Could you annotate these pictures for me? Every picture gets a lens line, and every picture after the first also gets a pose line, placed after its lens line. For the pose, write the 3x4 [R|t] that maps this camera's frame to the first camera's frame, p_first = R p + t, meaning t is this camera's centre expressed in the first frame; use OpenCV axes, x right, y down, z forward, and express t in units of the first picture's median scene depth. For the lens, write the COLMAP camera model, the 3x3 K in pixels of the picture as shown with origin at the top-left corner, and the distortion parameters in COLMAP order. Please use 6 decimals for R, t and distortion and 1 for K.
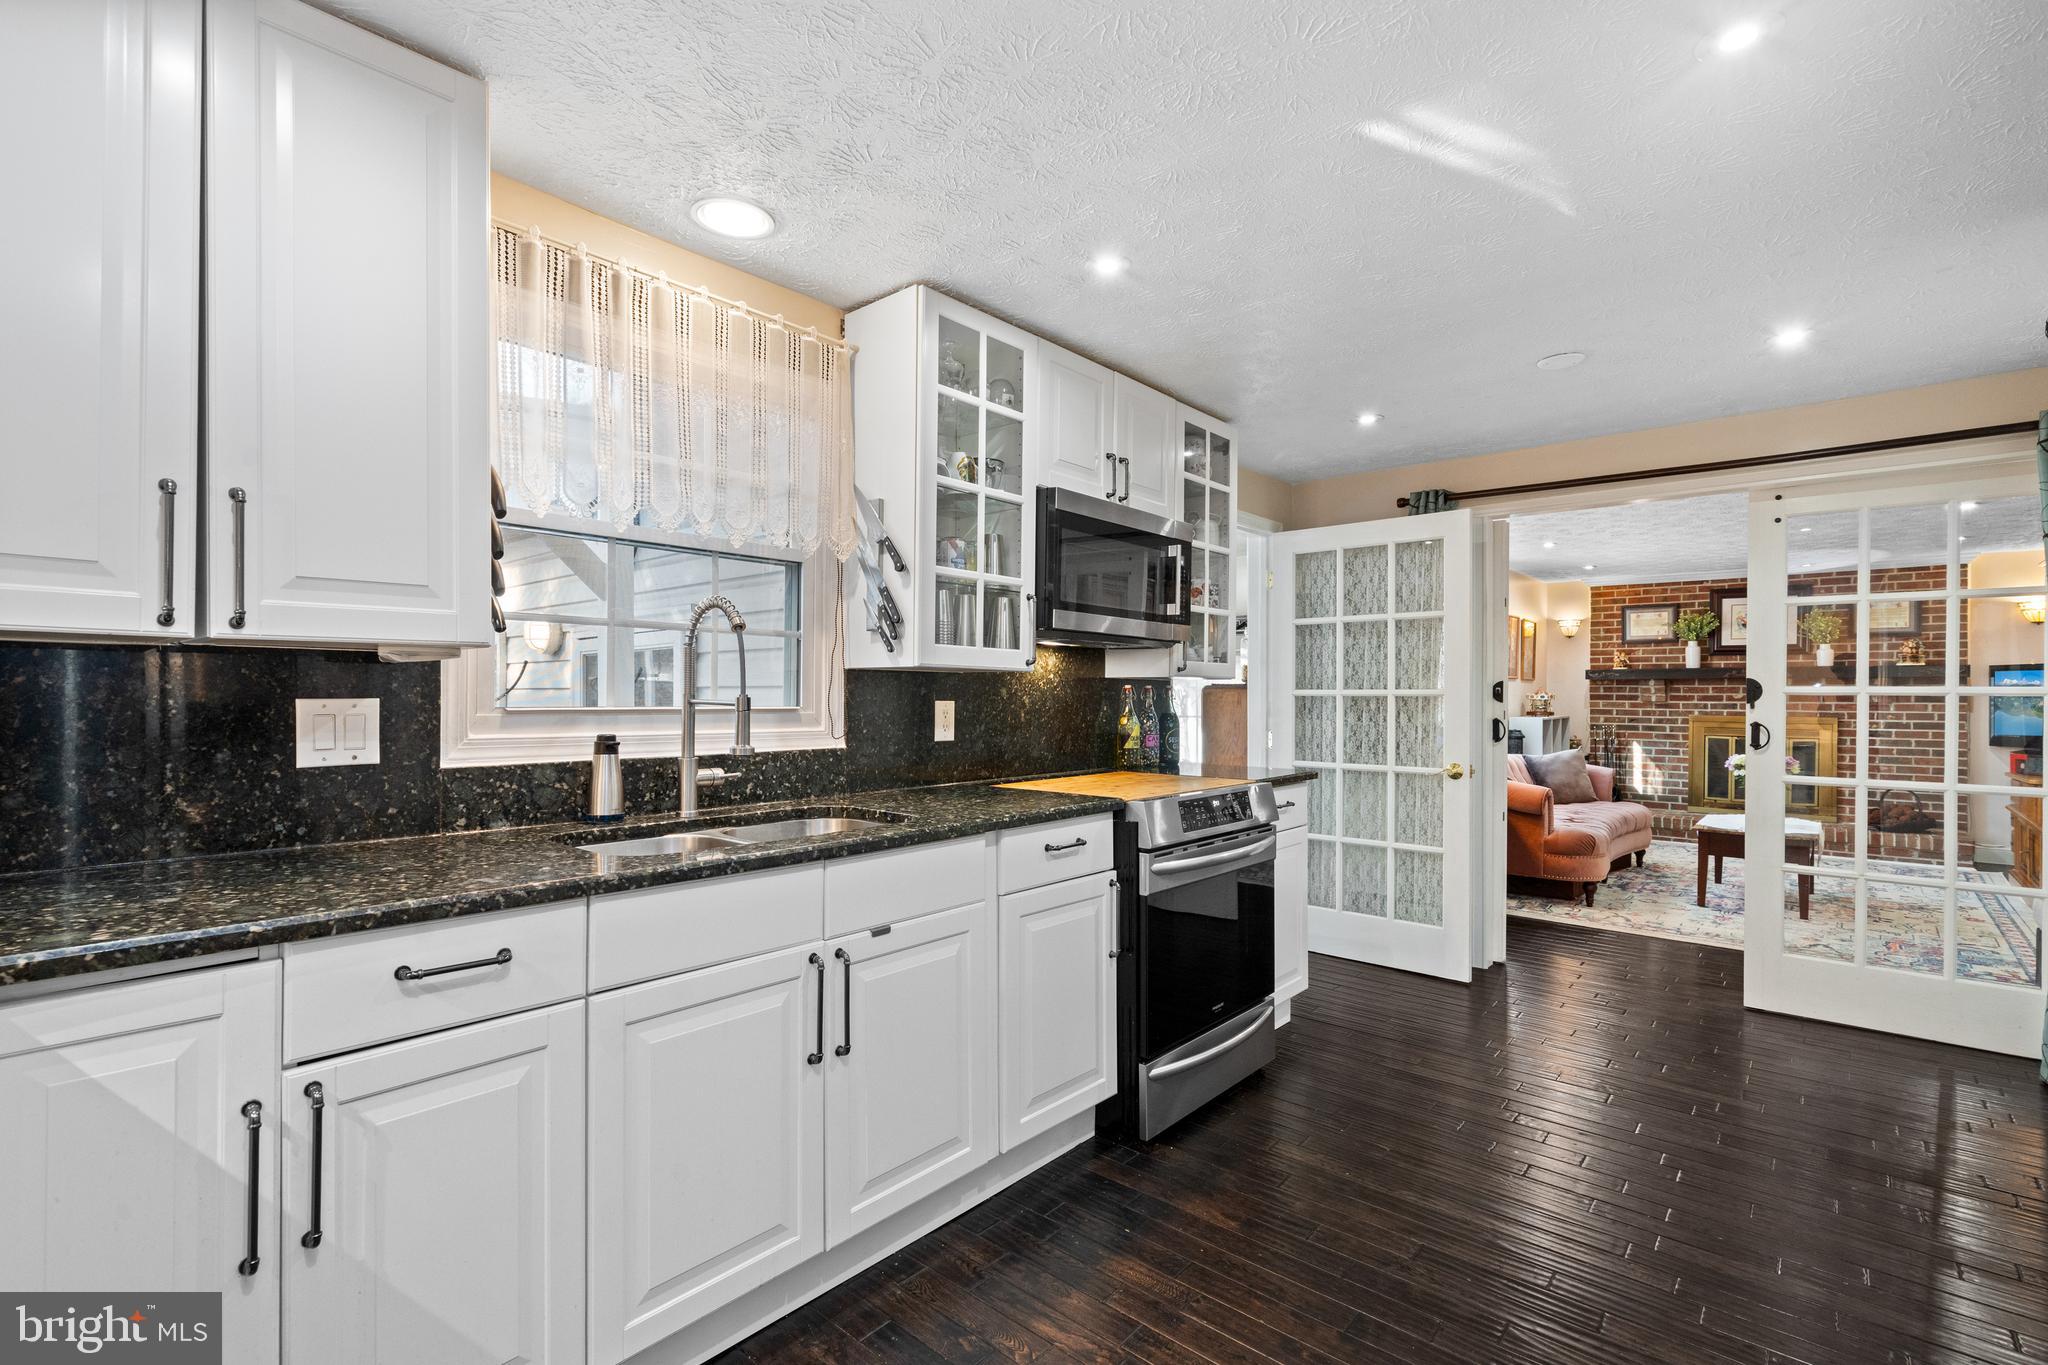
lens RADIAL K [[931.2, 0, 1014.3], [0, 931.2, 690.7], [0, 0, 1]] dist [-0.000156, -0.000101]
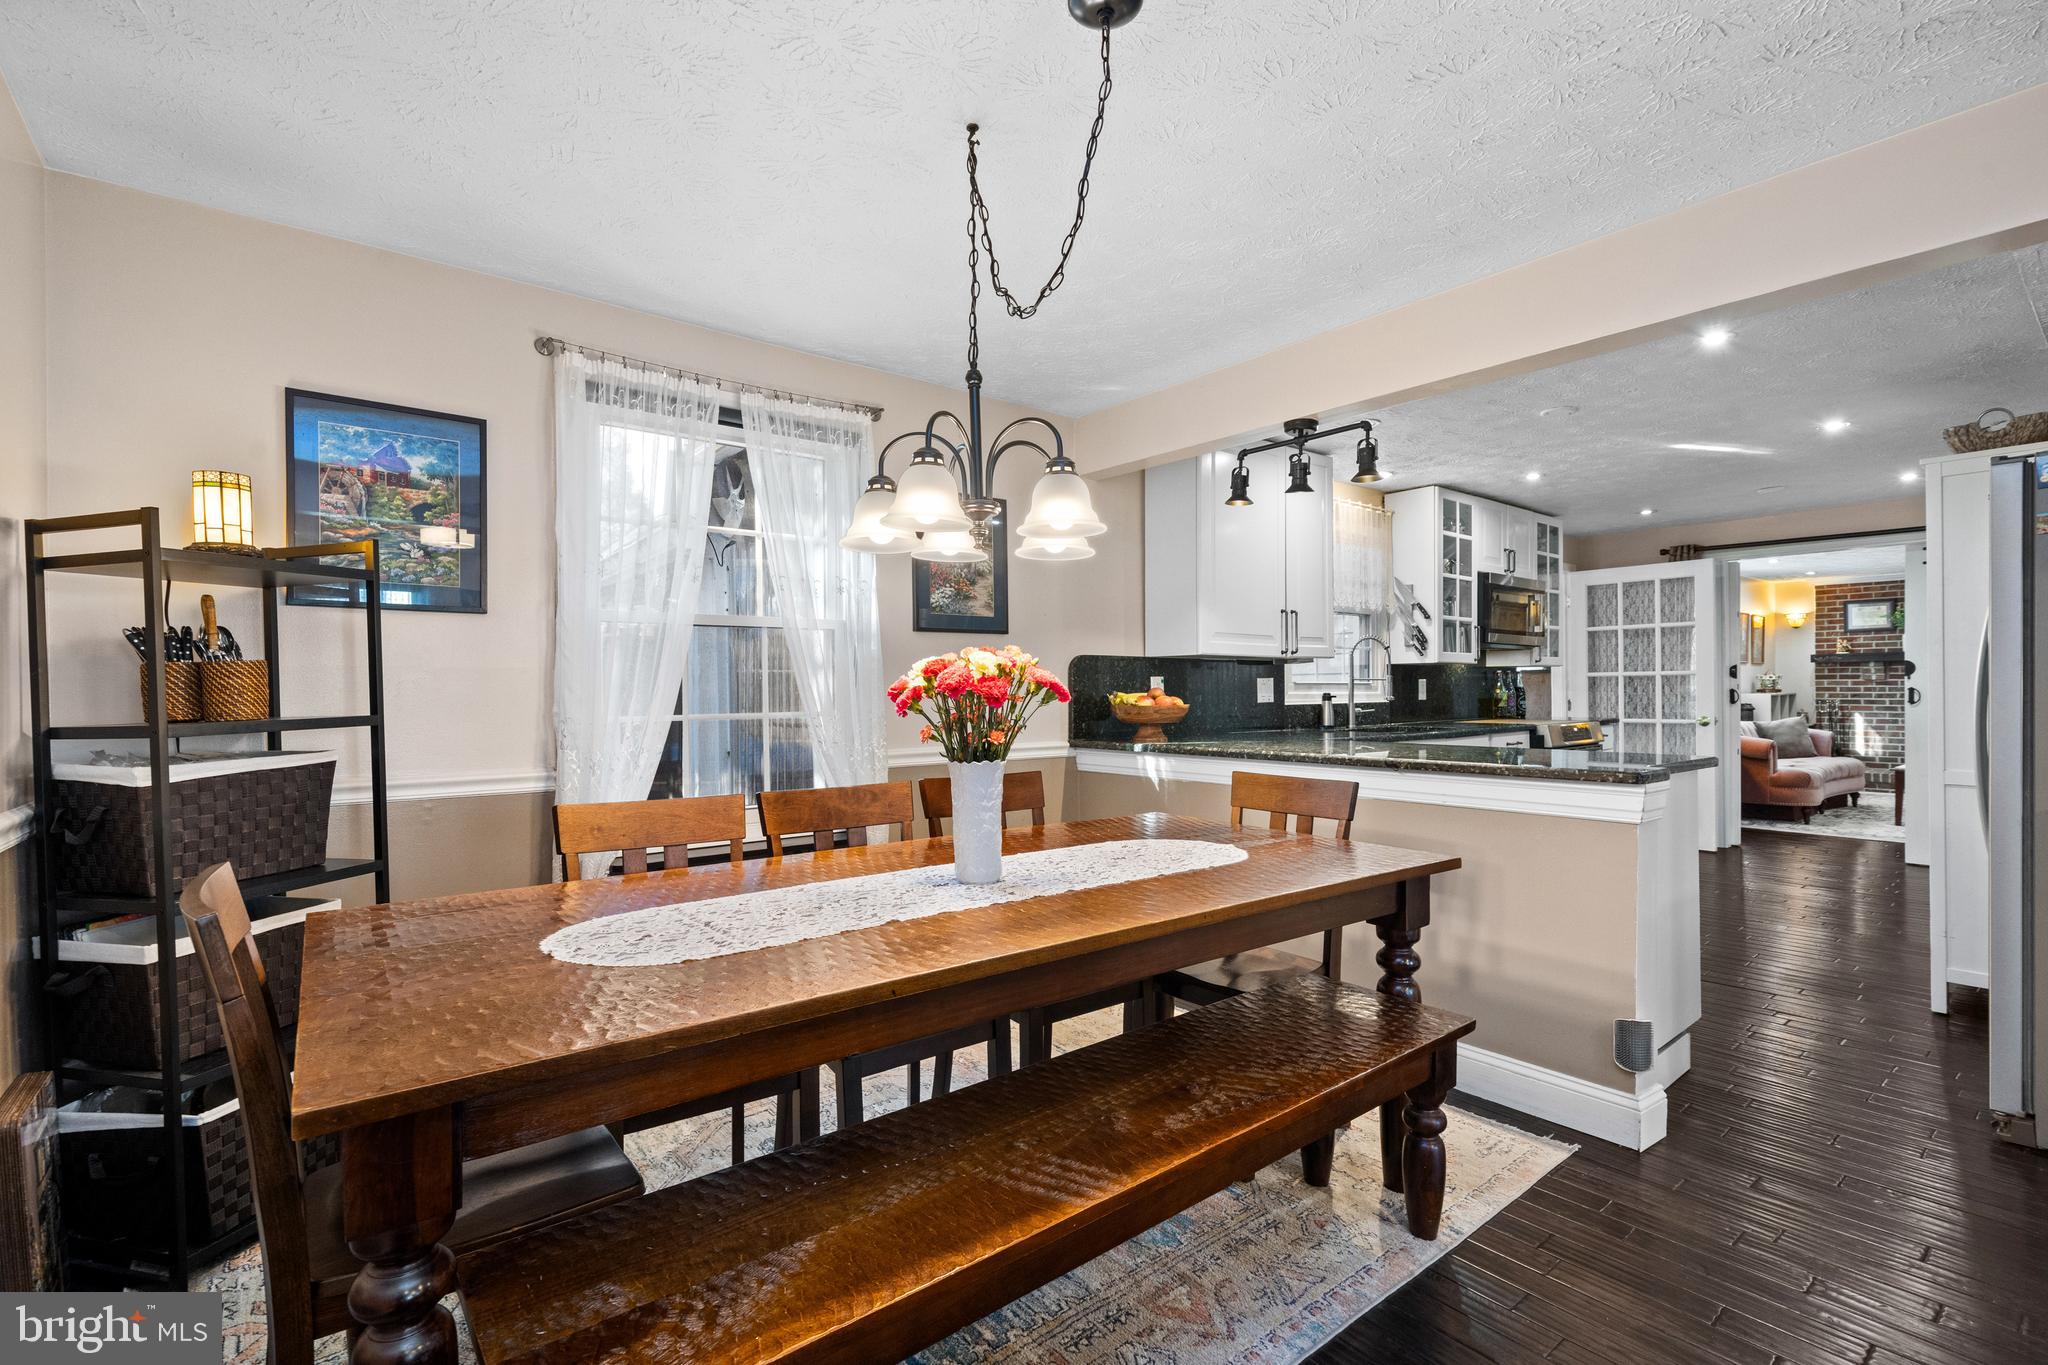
lens RADIAL K [[931.2, 0, 1016.8], [0, 931.2, 687.3], [0, 0, 1]] dist [-0.000156, -0.000101]
pose [[0.985354, -0.012273, -0.170079, -0.586447], [0.012870, 0.999914, 0.002410, 0.011754], [0.170035, -0.004564, 0.985427, -1.092001]]
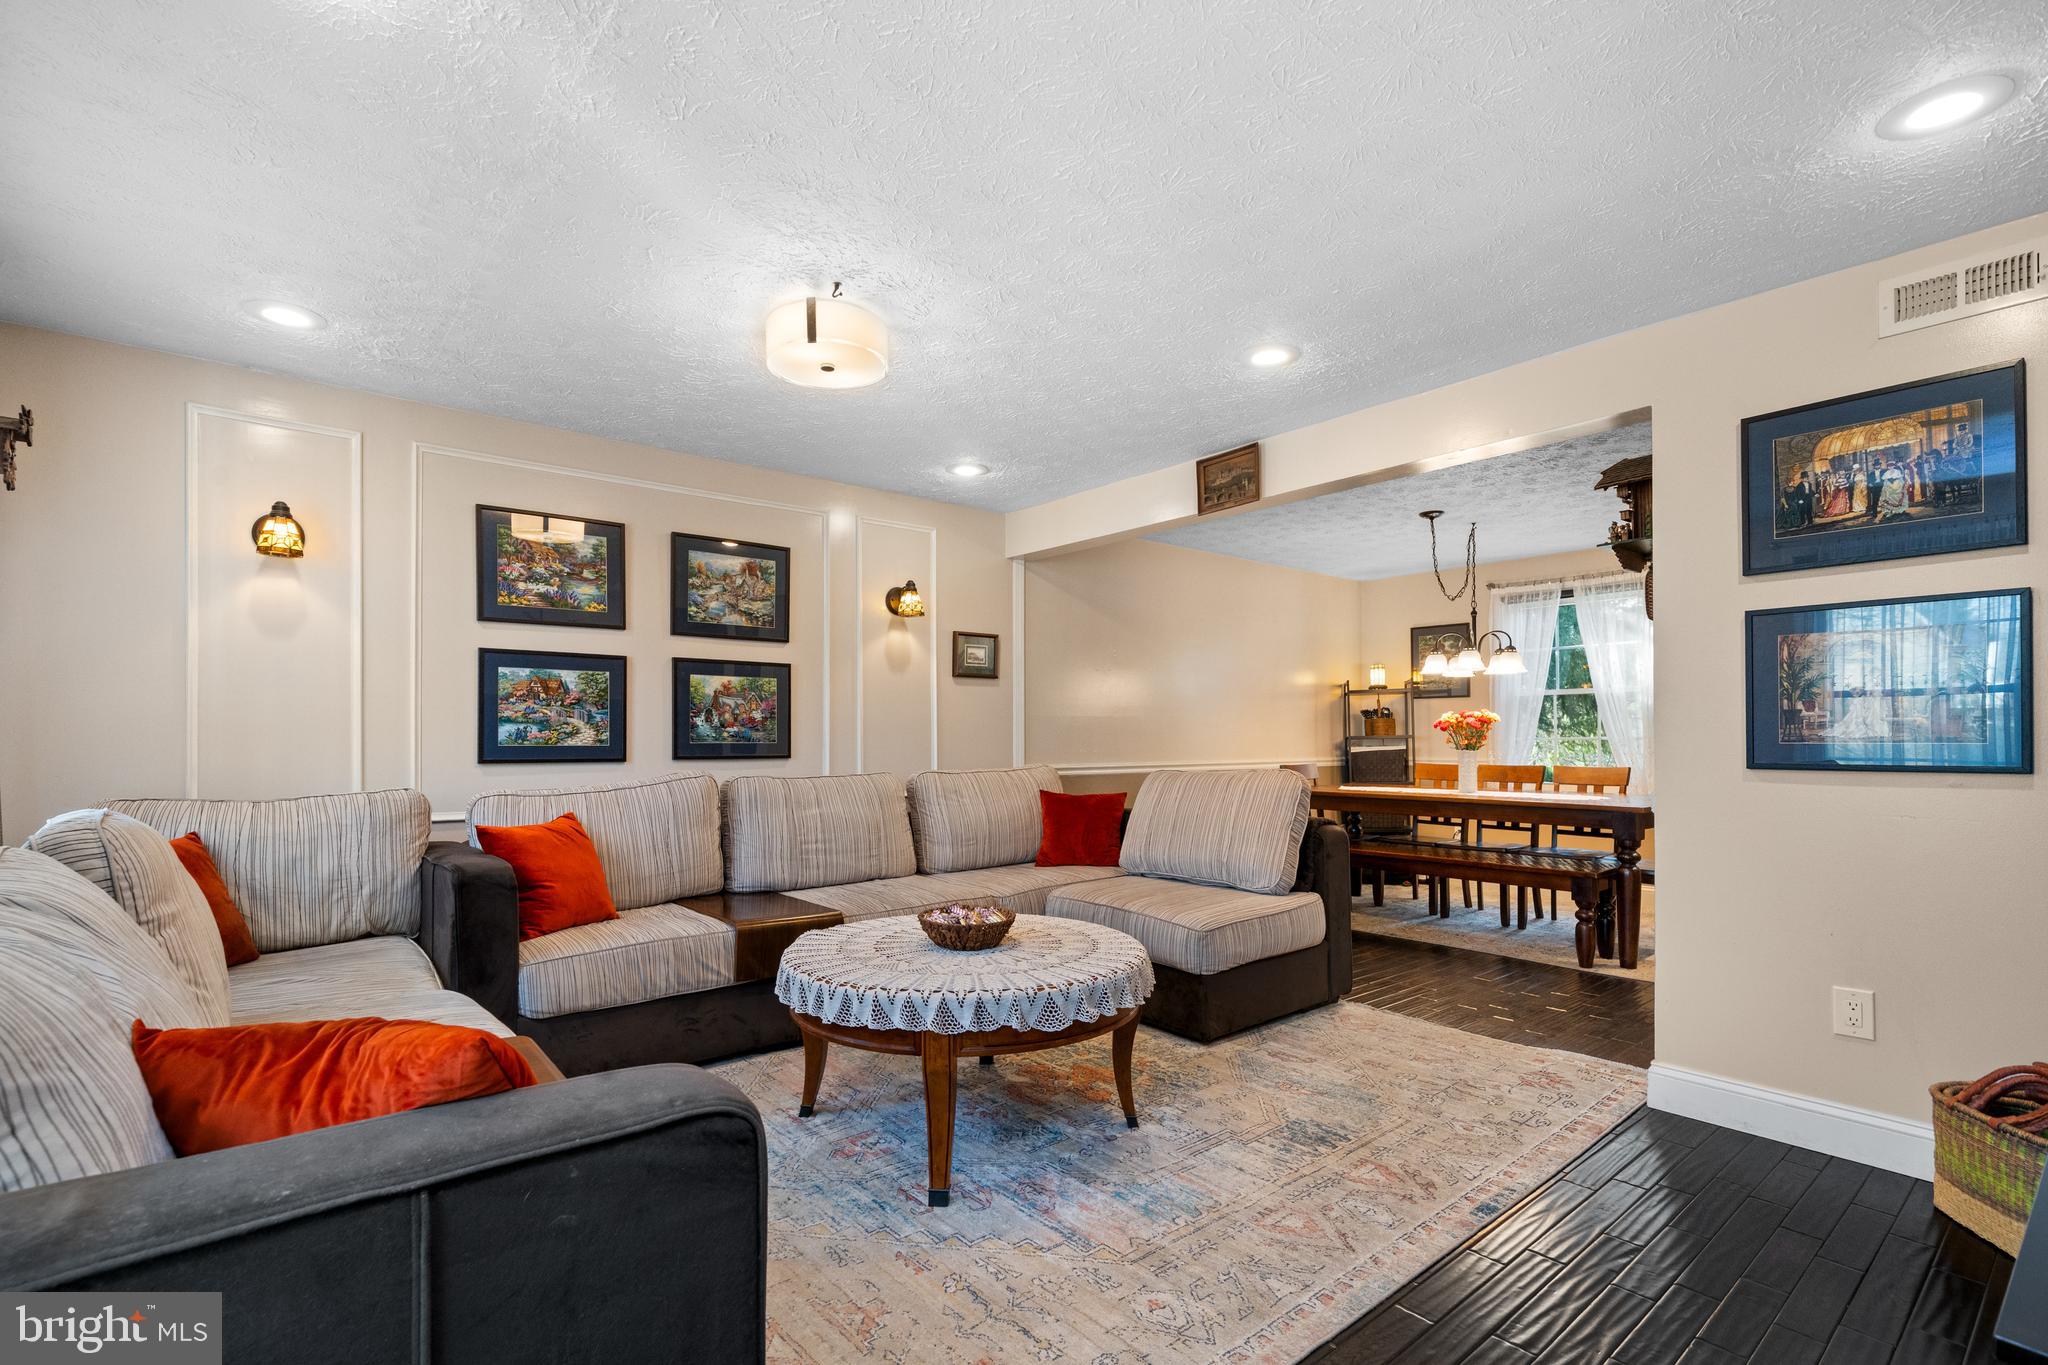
lens RADIAL K [[931.2, 0, 1012.8], [0, 931.2, 741.0], [0, 0, 1]] dist [-0.000156, -0.000101]
pose [[-0.172228, -0.003984, -0.985049, 1.251255], [0.013830, 0.999883, -0.006462, 0.047083], [0.984960, -0.014736, -0.172153, -1.023542]]
